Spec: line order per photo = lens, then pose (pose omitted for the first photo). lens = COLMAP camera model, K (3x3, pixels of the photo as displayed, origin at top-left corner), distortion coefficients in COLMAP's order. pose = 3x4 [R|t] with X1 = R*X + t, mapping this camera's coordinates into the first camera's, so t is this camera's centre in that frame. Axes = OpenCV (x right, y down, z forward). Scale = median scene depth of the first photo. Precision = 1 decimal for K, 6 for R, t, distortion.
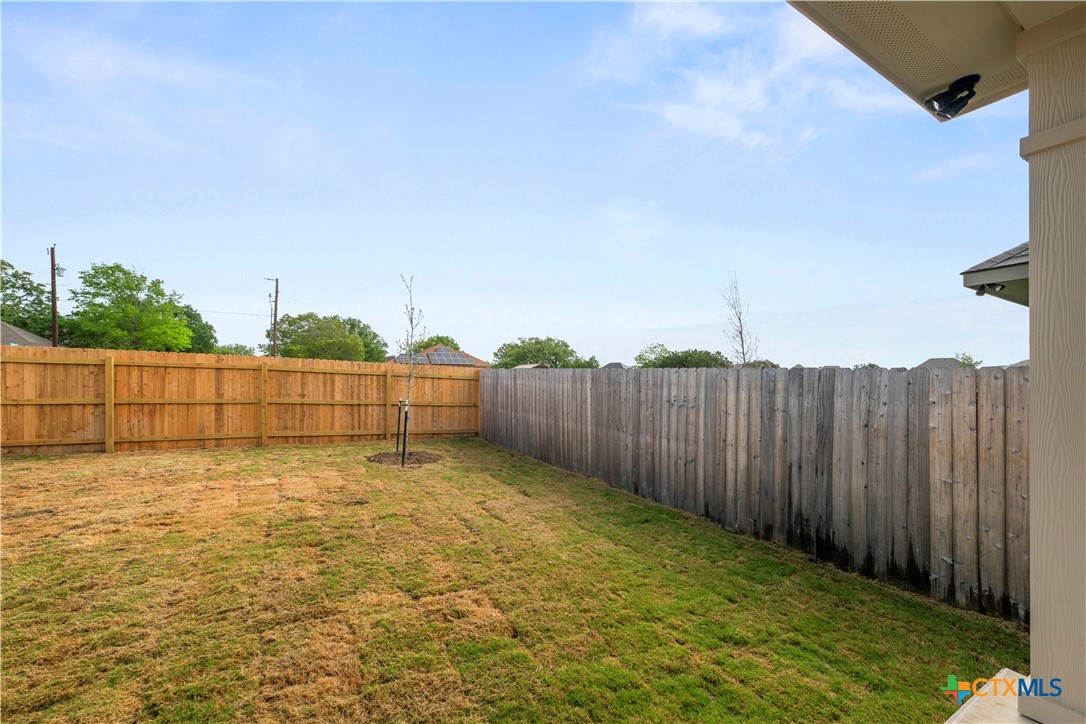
lens RADIAL K [[430.5, 0, 546.9], [0, 430.5, 387.5], [0, 0, 1]] dist [0.000093, 0.000037]
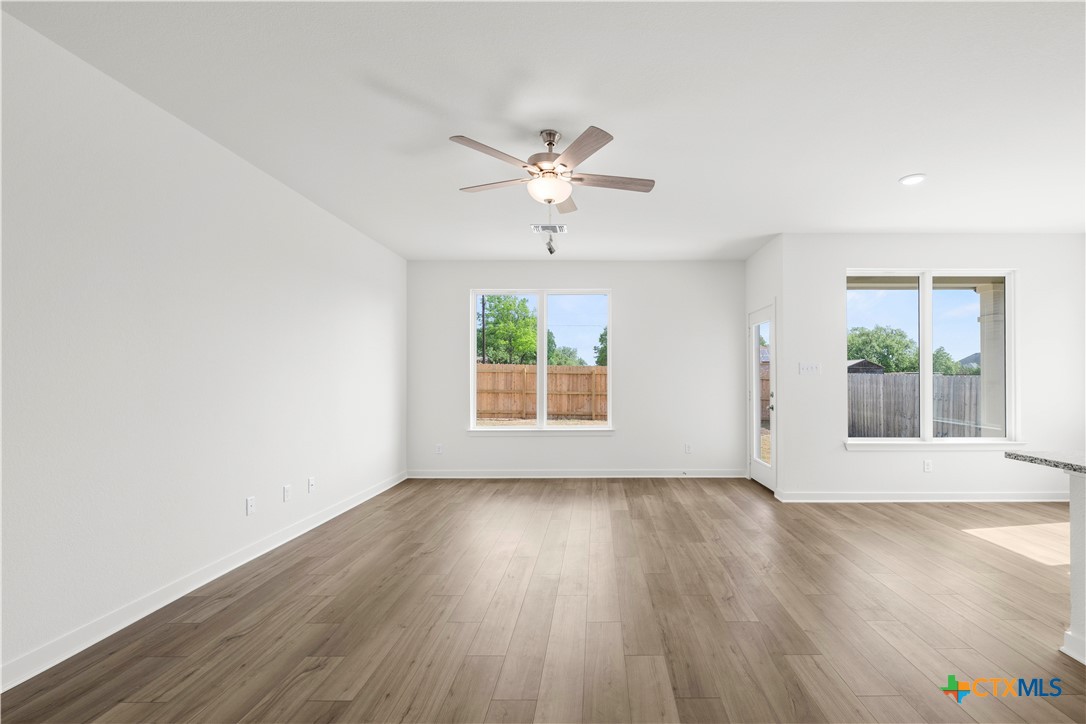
lens RADIAL K [[473.3, 0, 588.1], [0, 473.3, 373.3], [0, 0, 1]] dist [-0.004346, 0.000114]
pose [[0.849671, -0.012684, -0.527160, 0.077944], [-0.001374, 0.999654, -0.026267, -0.002990], [0.527311, 0.023043, 0.849360, -0.671484]]
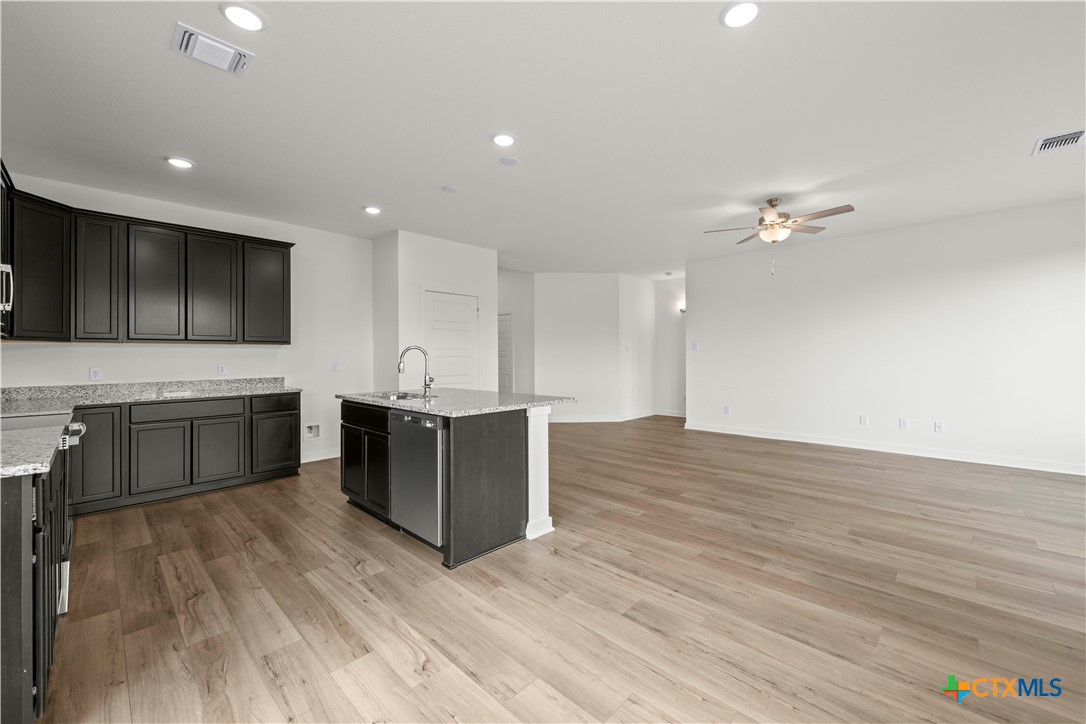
lens RADIAL K [[430.5, 0, 555.2], [0, 430.5, 354.7], [0, 0, 1]] dist [0.000093, 0.000037]
pose [[-0.959935, 0.004134, -0.280193, 0.242492], [0.000928, 0.999933, 0.011576, -0.008461], [0.280222, 0.010852, -0.959874, -0.052311]]
